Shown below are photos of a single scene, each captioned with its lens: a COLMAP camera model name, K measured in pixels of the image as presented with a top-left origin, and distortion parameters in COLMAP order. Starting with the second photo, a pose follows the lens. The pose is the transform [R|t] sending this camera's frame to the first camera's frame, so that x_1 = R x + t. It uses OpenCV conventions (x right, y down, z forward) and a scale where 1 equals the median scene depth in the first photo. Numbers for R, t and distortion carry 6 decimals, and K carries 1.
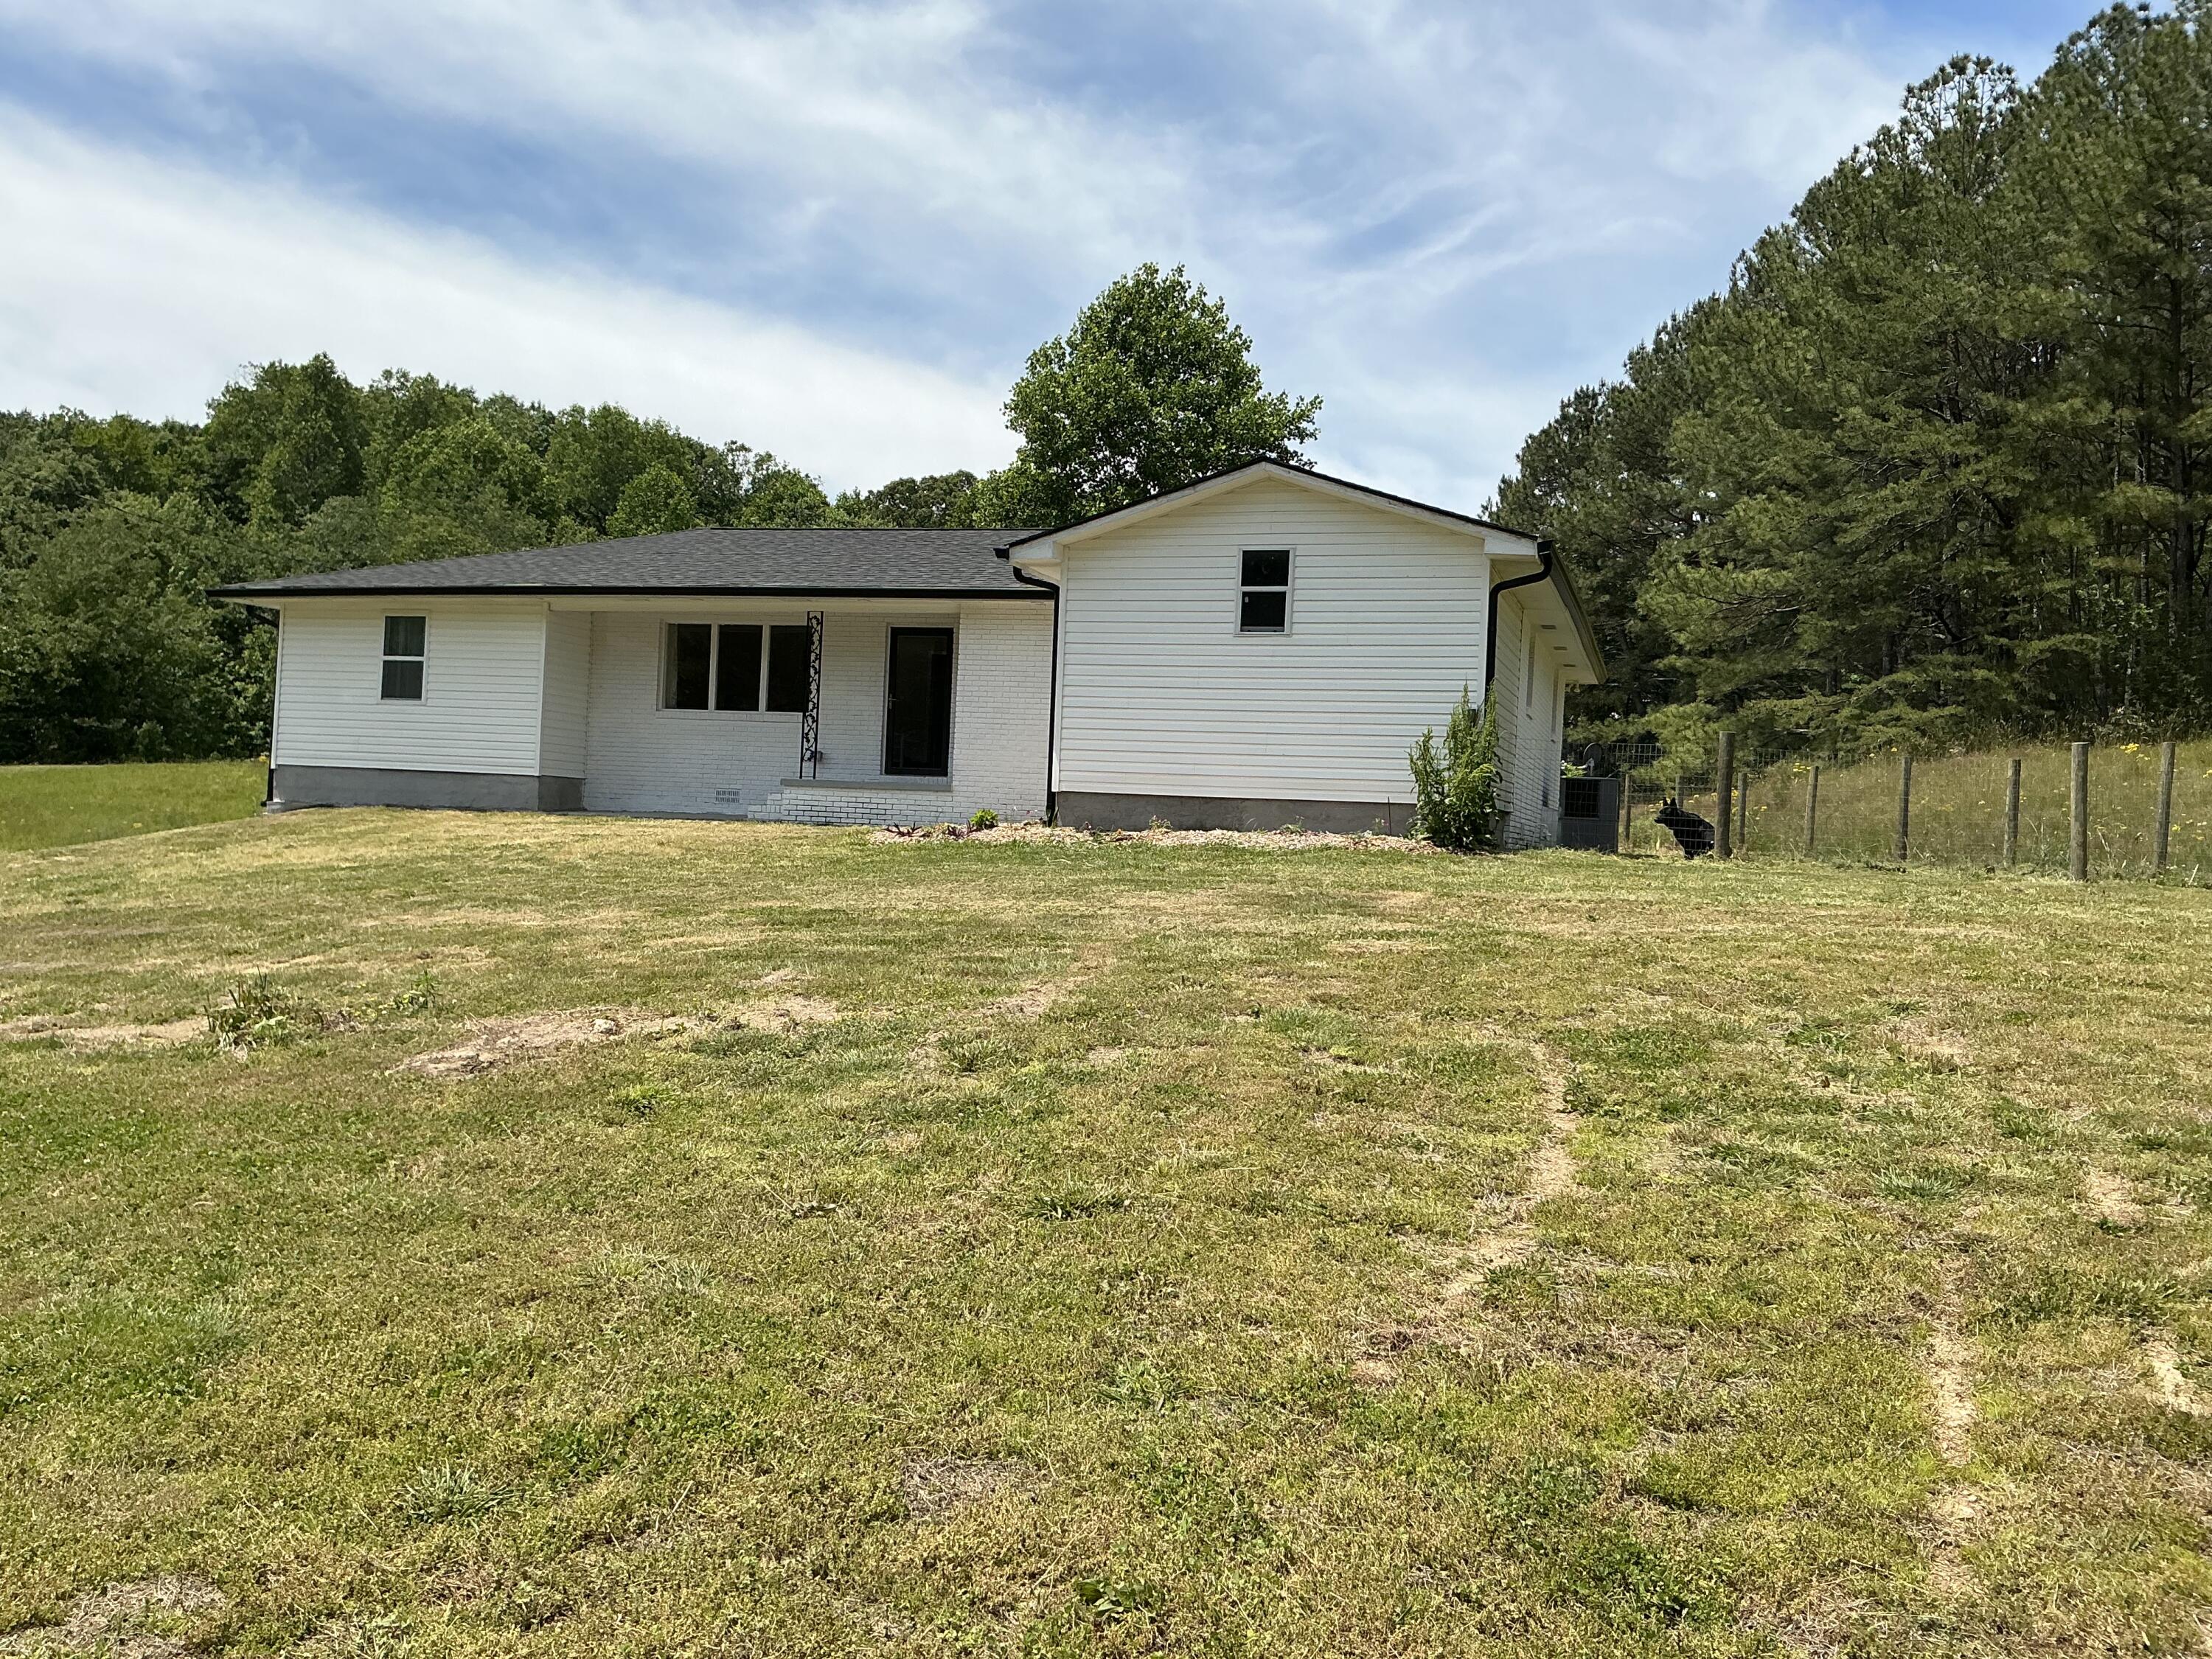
lens RADIAL K [[1814.9, 0, 1106.0], [0, 1814.9, 829.5], [0, 0, 1]] dist [0.028477, -0.001241]
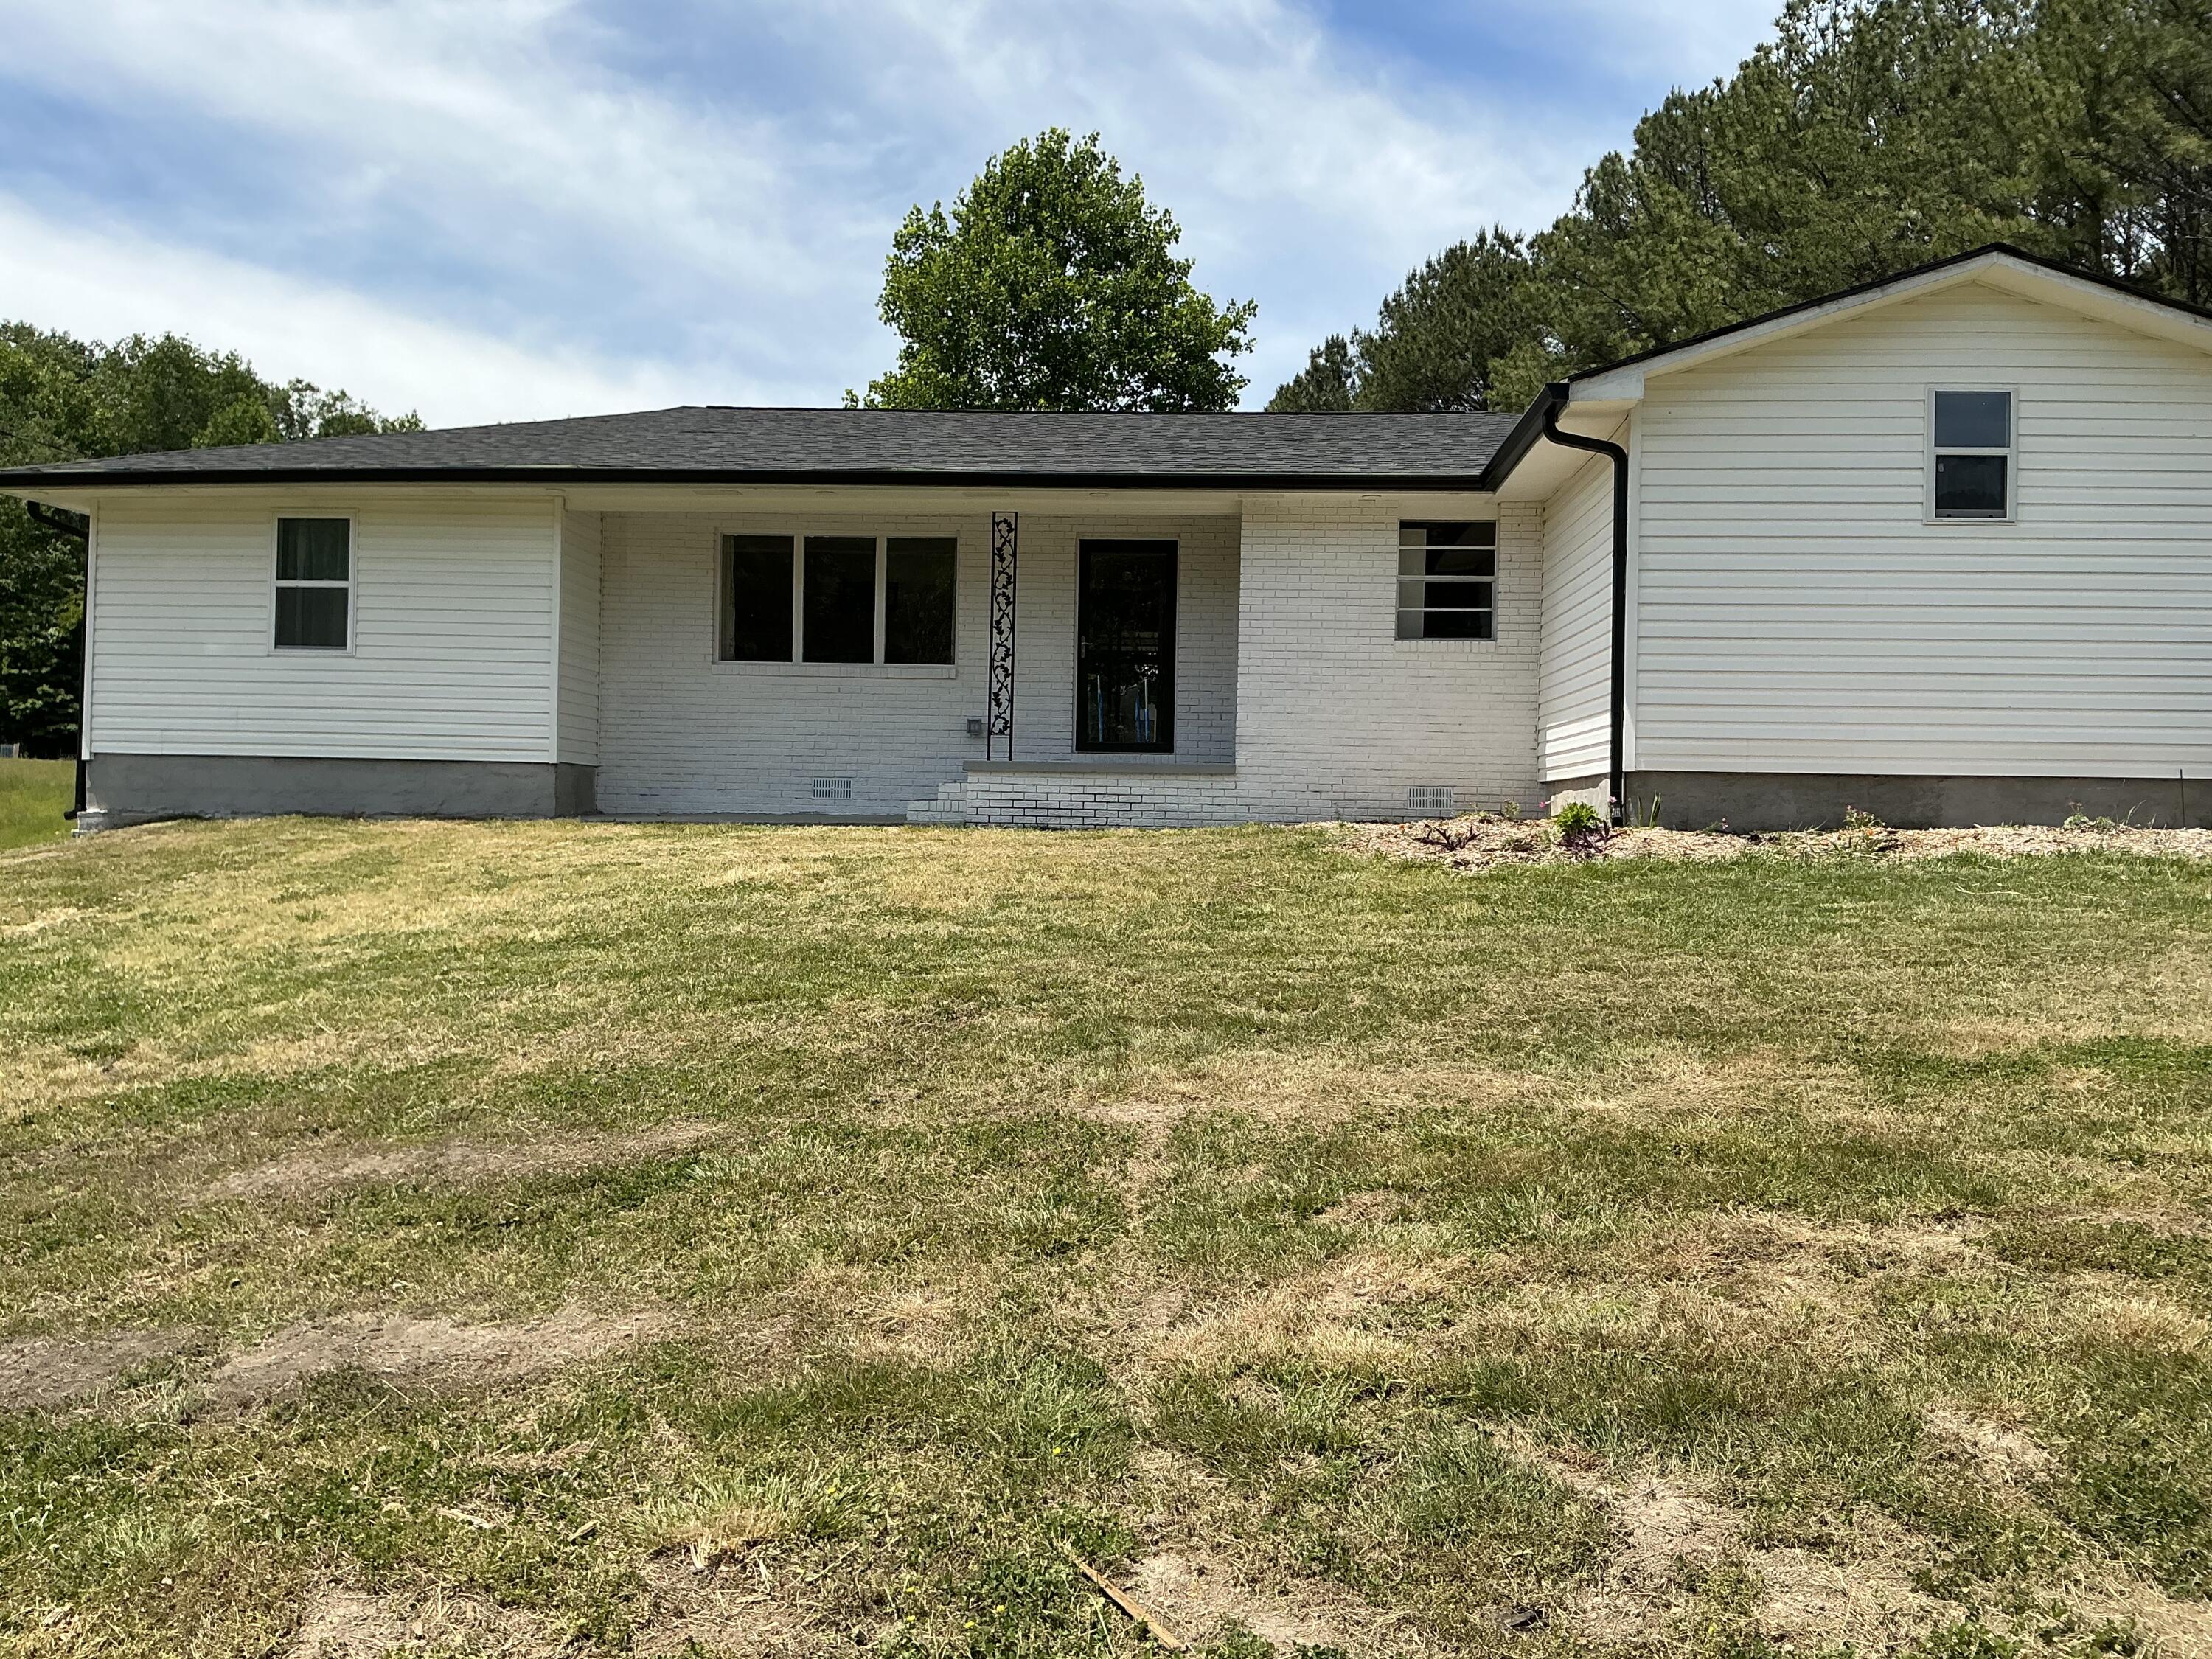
lens RADIAL K [[1824.7, 0, 1102.4], [0, 1824.7, 866.0], [0, 0, 1]] dist [0.099783, -0.239655]
pose [[0.975537, -0.030315, 0.217734, -0.258068], [0.023299, 0.999126, 0.034715, -0.010504], [-0.218596, -0.028793, 0.975391, 0.301472]]
